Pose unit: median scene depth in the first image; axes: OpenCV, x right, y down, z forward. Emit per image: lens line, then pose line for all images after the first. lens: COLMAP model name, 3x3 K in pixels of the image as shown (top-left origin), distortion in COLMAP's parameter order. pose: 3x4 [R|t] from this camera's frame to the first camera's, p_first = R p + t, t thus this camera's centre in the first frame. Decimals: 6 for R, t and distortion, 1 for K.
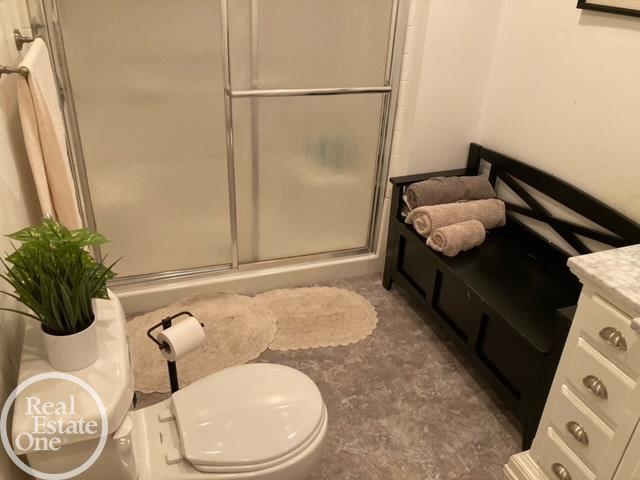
lens RADIAL K [[528.4, 0, 320.0], [0, 528.4, 240.0], [0, 0, 1]] dist [0.013514, 0.004601]
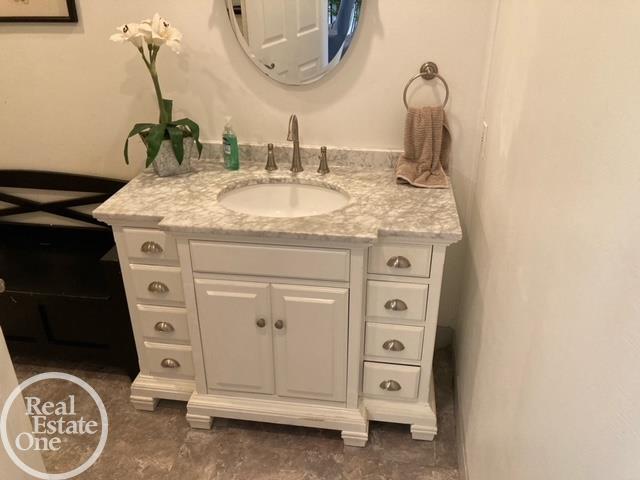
lens RADIAL K [[528.4, 0, 320.0], [0, 528.4, 240.0], [0, 0, 1]] dist [0.013514, 0.004601]
pose [[0.478558, -0.436960, 0.761609, -0.264097], [0.437551, 0.870690, 0.224607, 0.045800], [-0.761270, 0.225755, 0.607868, -0.171945]]
